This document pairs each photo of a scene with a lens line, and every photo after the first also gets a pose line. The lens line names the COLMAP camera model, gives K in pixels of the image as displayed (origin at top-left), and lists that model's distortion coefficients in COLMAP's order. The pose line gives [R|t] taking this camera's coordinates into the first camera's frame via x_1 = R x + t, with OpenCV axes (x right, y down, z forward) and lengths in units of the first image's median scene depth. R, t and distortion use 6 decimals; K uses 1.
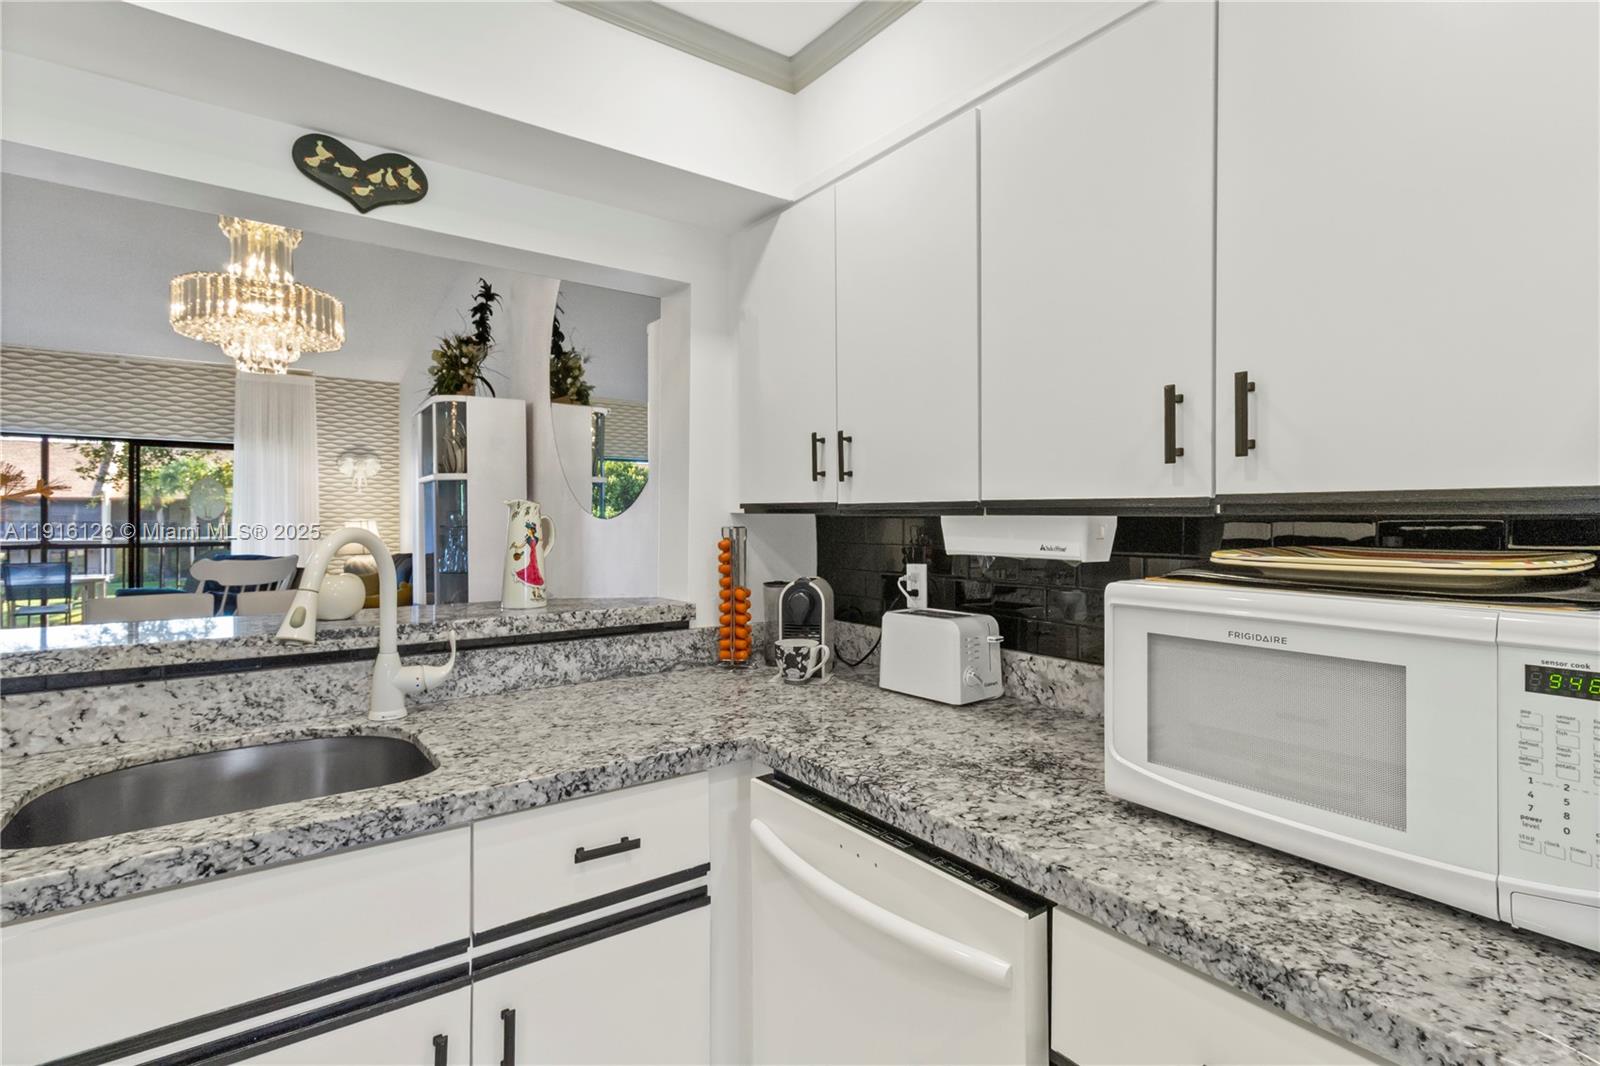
lens RADIAL K [[766.9, 0, 807.9], [0, 766.9, 519.5], [0, 0, 1]] dist [0.008346, -0.001853]
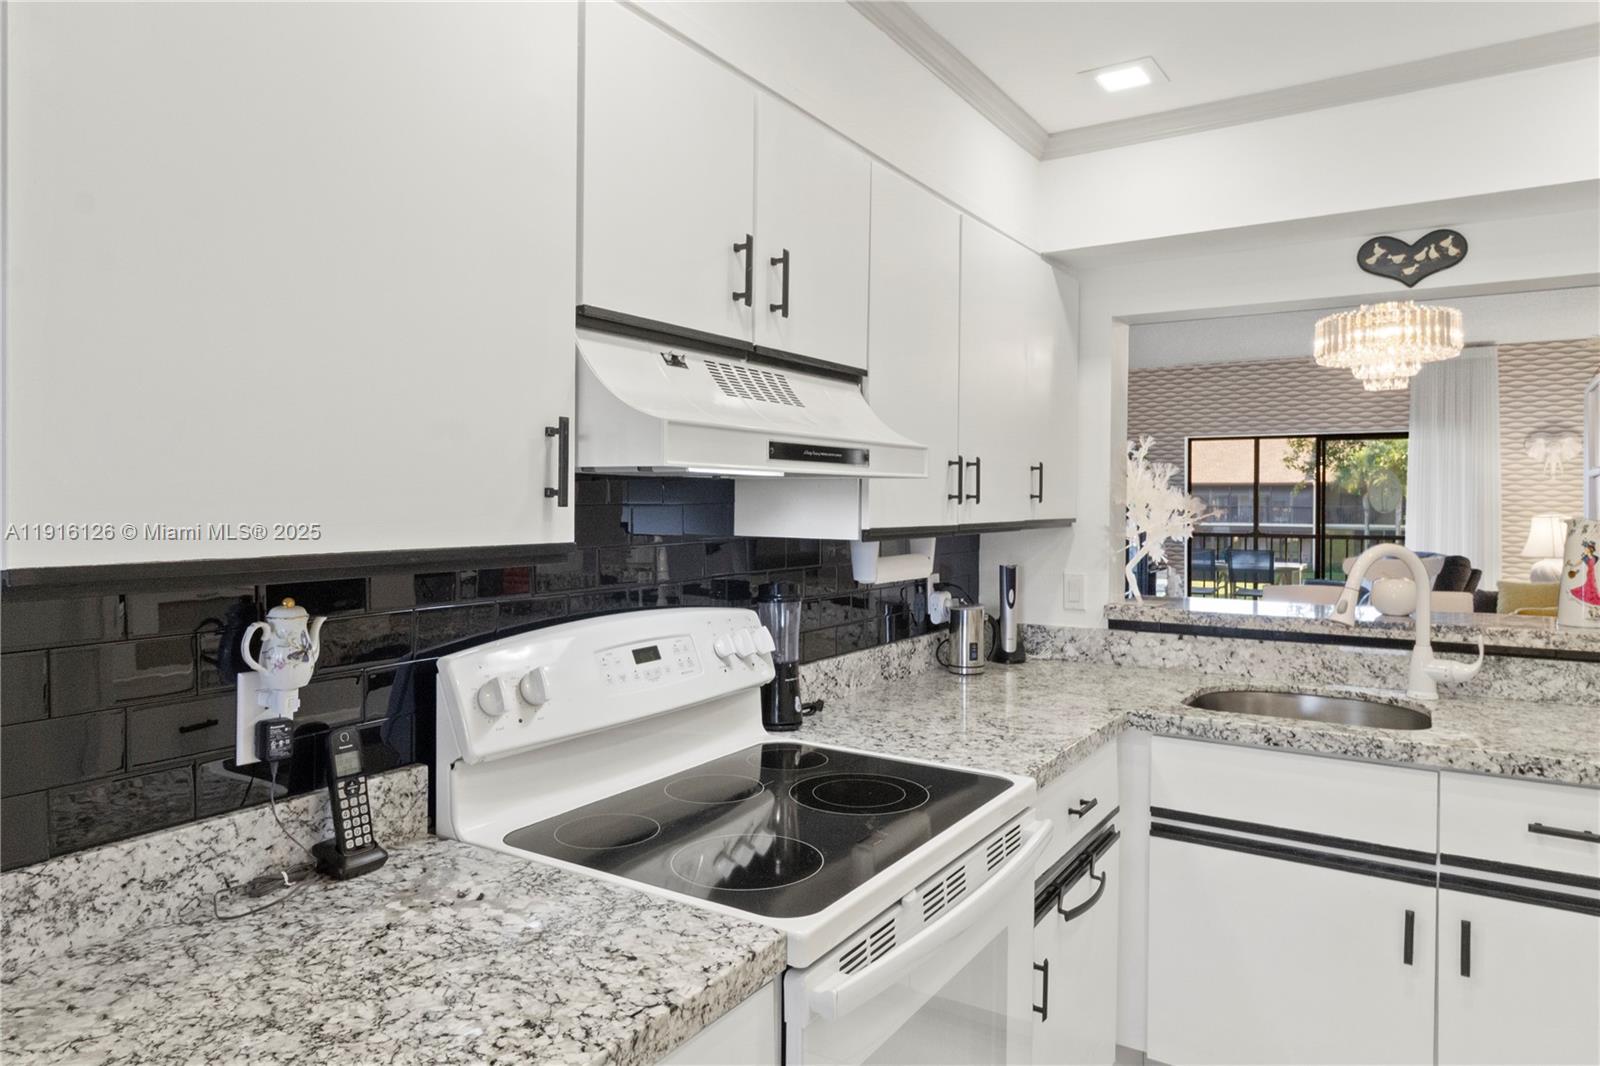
lens RADIAL K [[1005.4, 0, 805.5], [0, 1005.4, 505.9], [0, 0, 1]] dist [0.003682, -0.001051]
pose [[0.349992, 0.004207, -0.936743, 0.582892], [-0.000844, 0.999991, 0.004176, -0.053148], [0.936752, -0.000671, 0.349992, -0.463289]]
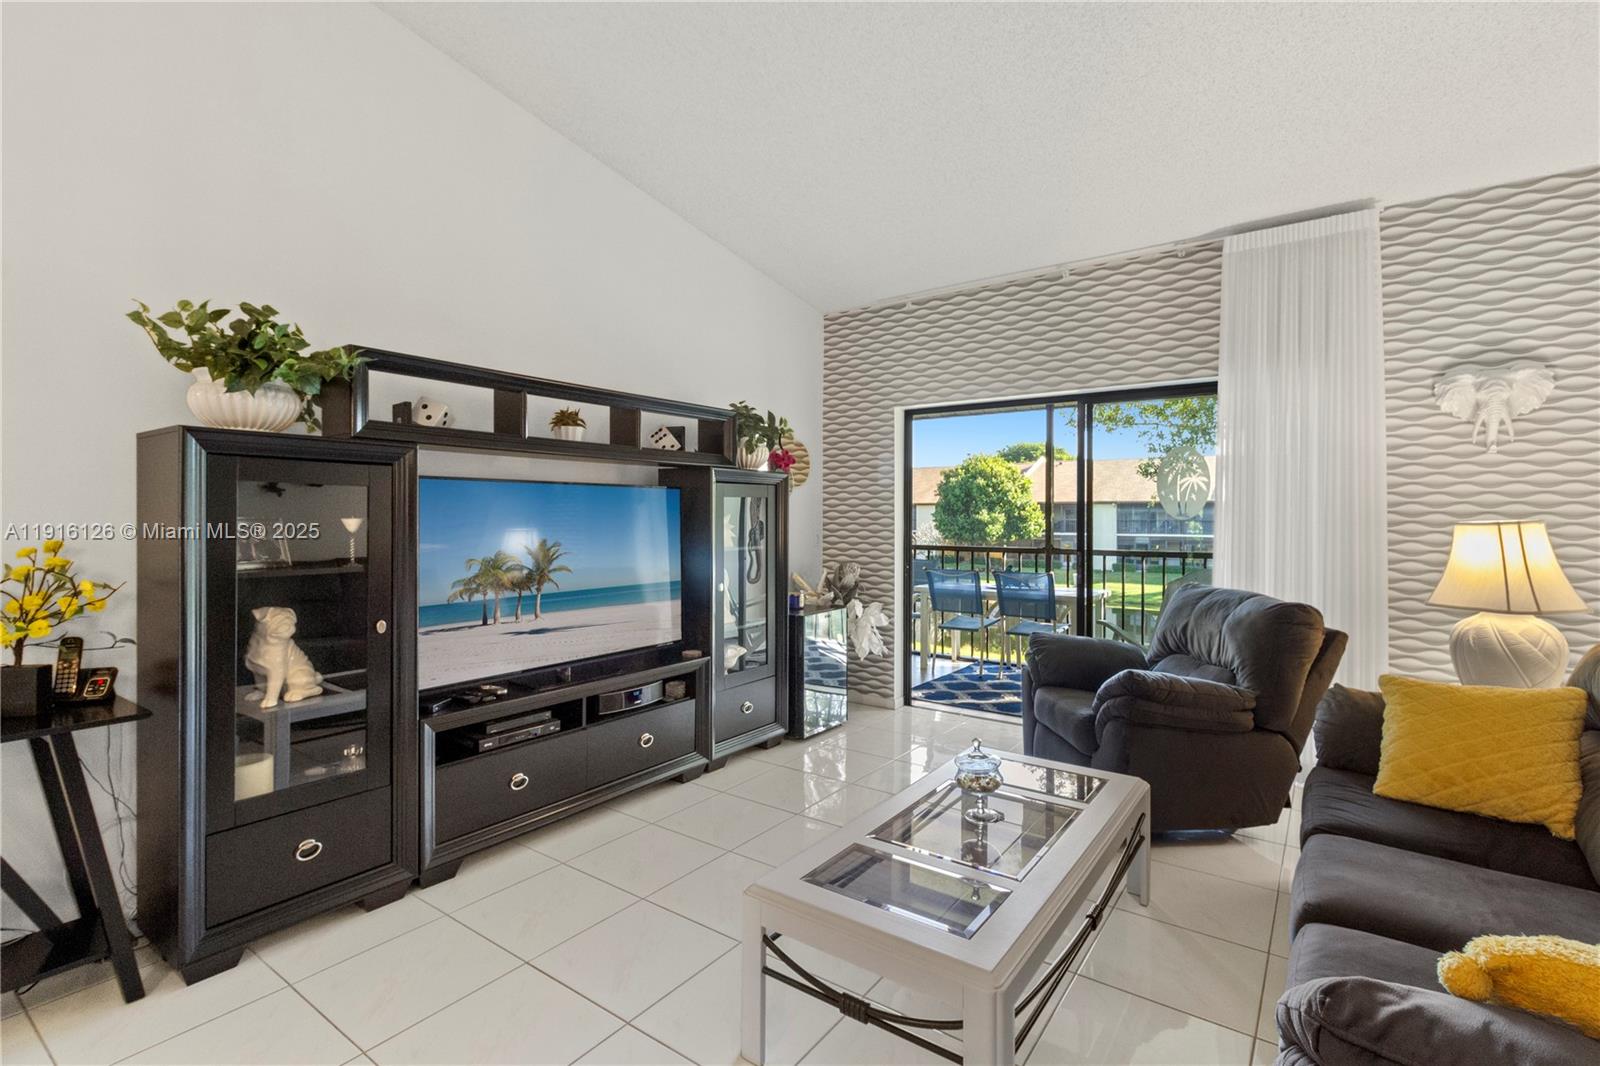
lens RADIAL K [[766.9, 0, 786.3], [0, 766.9, 517.5], [0, 0, 1]] dist [0.008346, -0.001853]
pose [[0.299946, -0.003208, -0.953951, -1.319363], [-0.002825, 0.999987, -0.004251, 0.007063], [0.953952, 0.003969, 0.299933, 2.247111]]
